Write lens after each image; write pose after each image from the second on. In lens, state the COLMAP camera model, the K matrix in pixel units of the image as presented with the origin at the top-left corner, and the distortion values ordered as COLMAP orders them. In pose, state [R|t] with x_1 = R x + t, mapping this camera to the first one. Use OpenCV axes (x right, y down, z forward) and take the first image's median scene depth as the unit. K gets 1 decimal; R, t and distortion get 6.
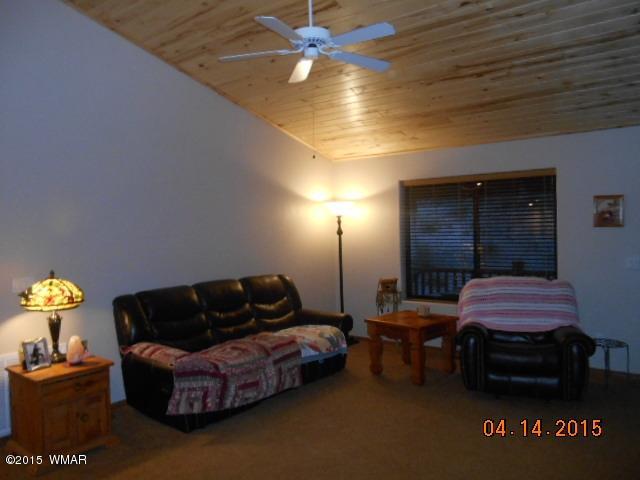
lens RADIAL K [[491.6, 0, 320.0], [0, 491.6, 240.0], [0, 0, 1]] dist [-0.030493, 0.001223]
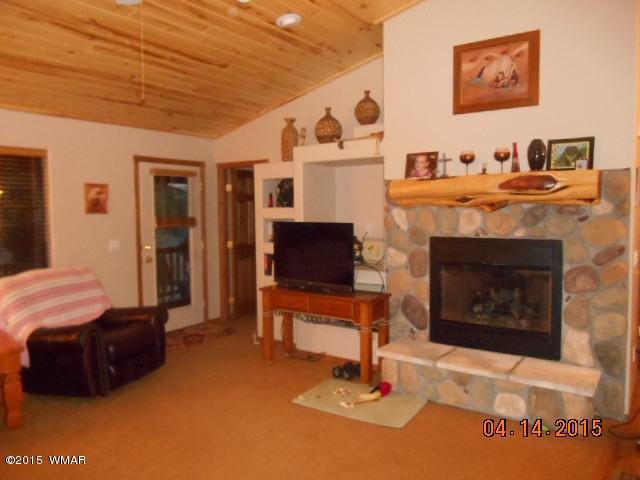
lens RADIAL K [[491.6, 0, 320.0], [0, 491.6, 240.0], [0, 0, 1]] dist [-0.030493, 0.001223]
pose [[-0.035111, -0.041412, 0.998525, -0.505065], [0.037575, 0.998380, 0.042727, 0.003837], [-0.998677, 0.039019, -0.033498, 0.555034]]
